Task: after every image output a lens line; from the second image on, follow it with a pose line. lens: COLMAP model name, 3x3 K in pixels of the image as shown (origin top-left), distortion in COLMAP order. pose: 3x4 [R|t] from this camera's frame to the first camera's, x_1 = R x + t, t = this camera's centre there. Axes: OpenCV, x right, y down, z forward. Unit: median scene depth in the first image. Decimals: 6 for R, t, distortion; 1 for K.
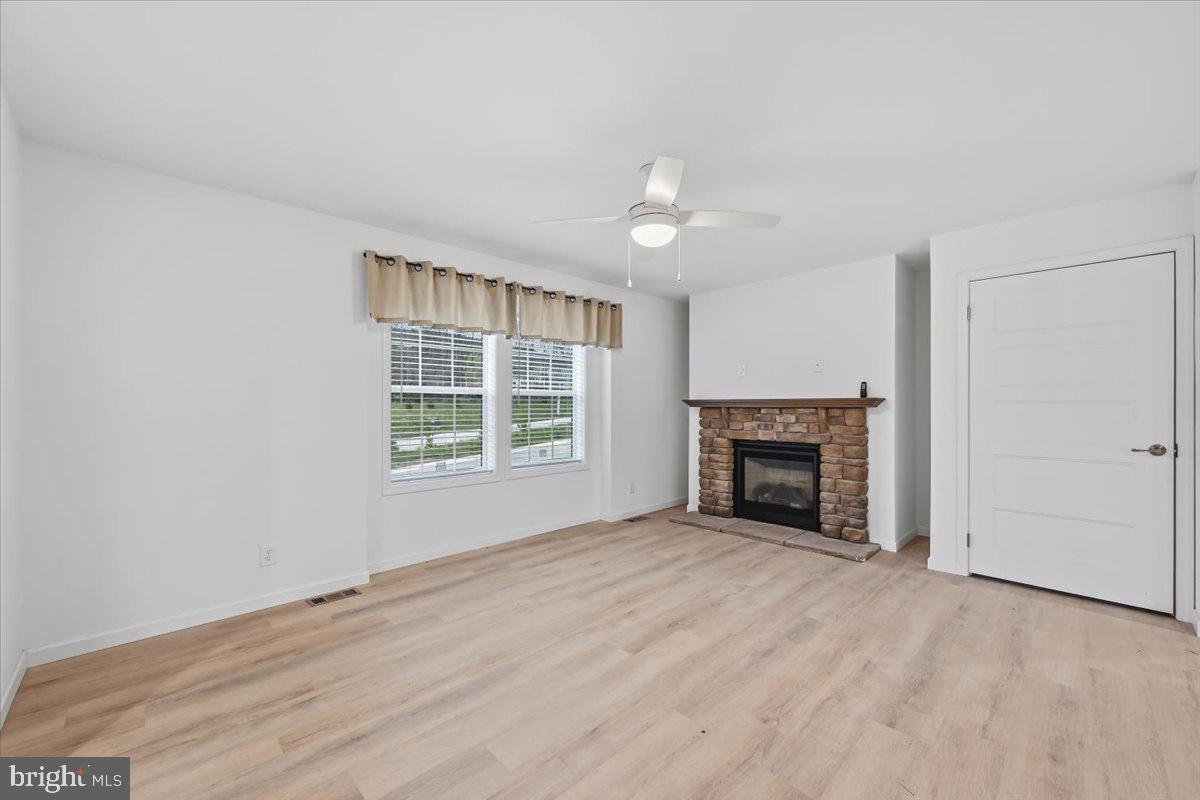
lens RADIAL K [[477.0, 0, 598.5], [0, 477.0, 403.7], [0, 0, 1]] dist [-0.001294, -0.000076]
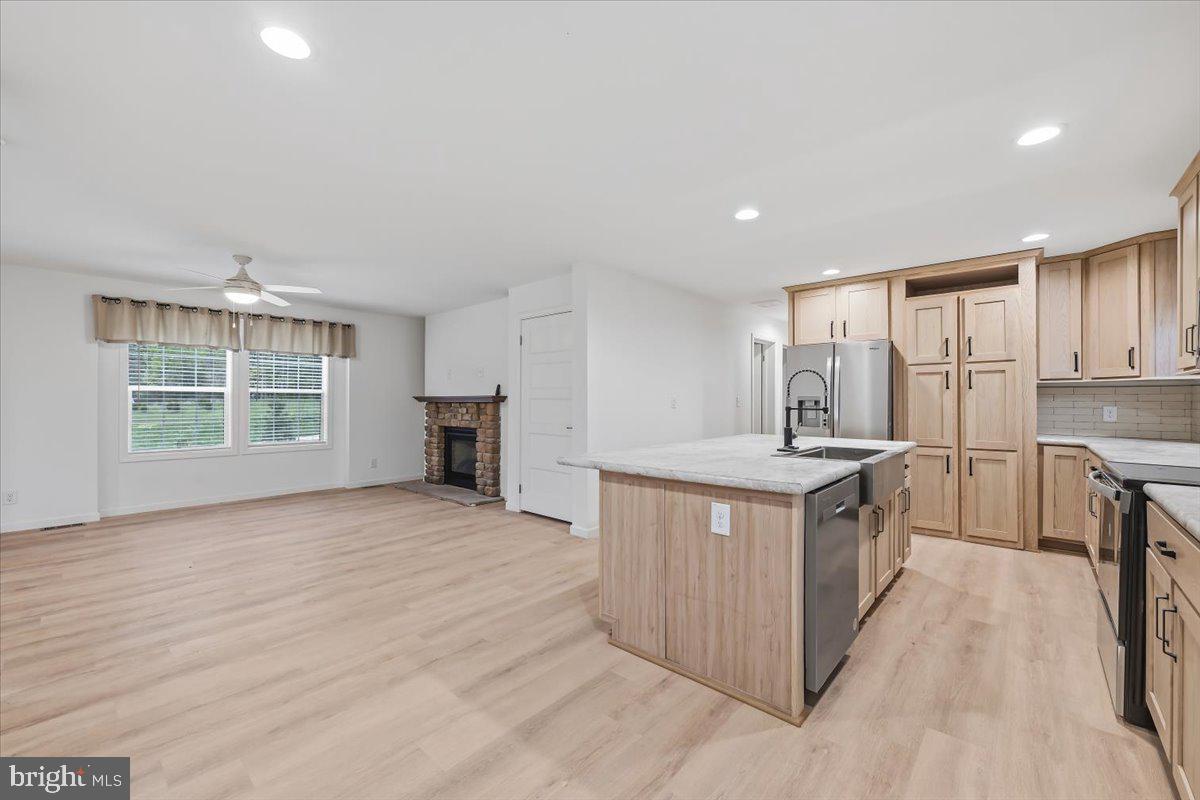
lens RADIAL K [[483.4, 0, 600.0], [0, 483.4, 400.0], [0, 0, 1]] dist [0.000014, 0.000251]
pose [[0.997601, 0.003828, 0.069123, 0.760875], [-0.003717, 0.999992, -0.001745, 0.001994], [-0.069129, 0.001484, 0.997607, -0.470326]]
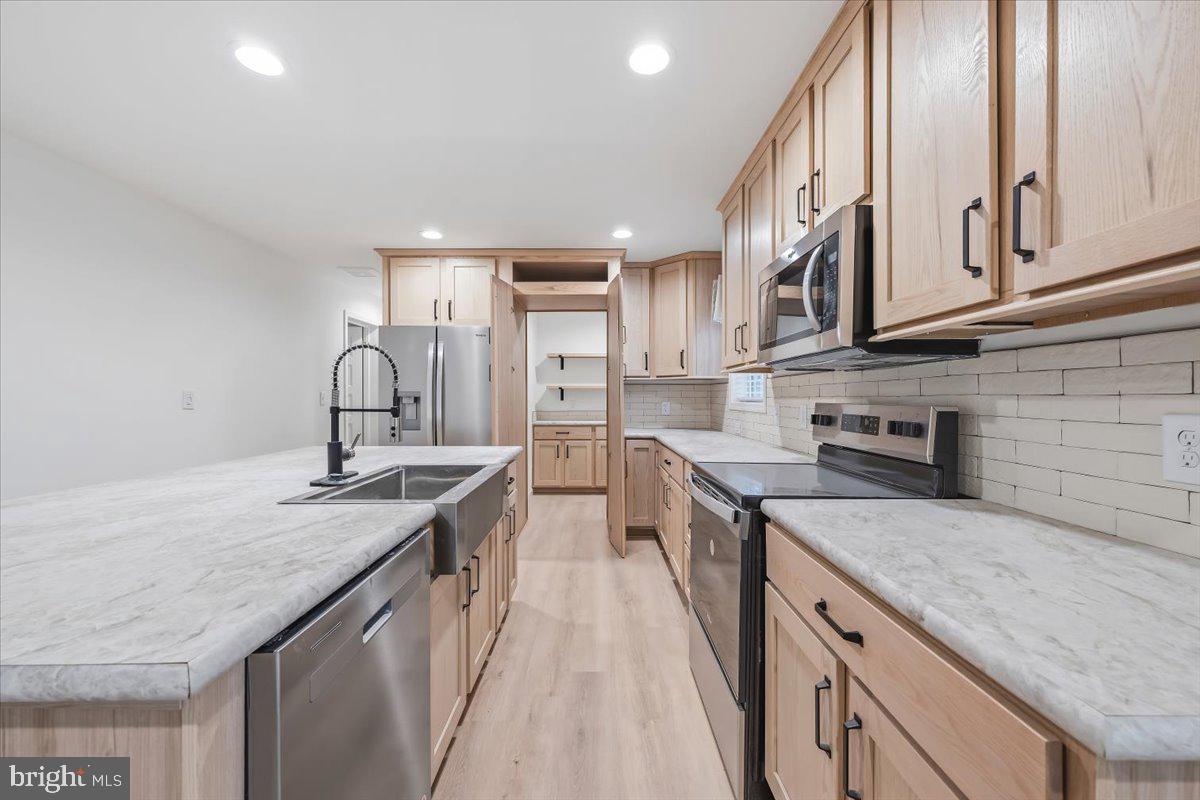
lens RADIAL K [[477.0, 0, 598.5], [0, 477.0, 403.7], [0, 0, 1]] dist [-0.001294, -0.000076]
pose [[0.697226, -0.007633, 0.716811, 0.956668], [-0.000411, 0.999939, 0.011048, 0.002265], [-0.716851, -0.007998, 0.697180, -0.221995]]
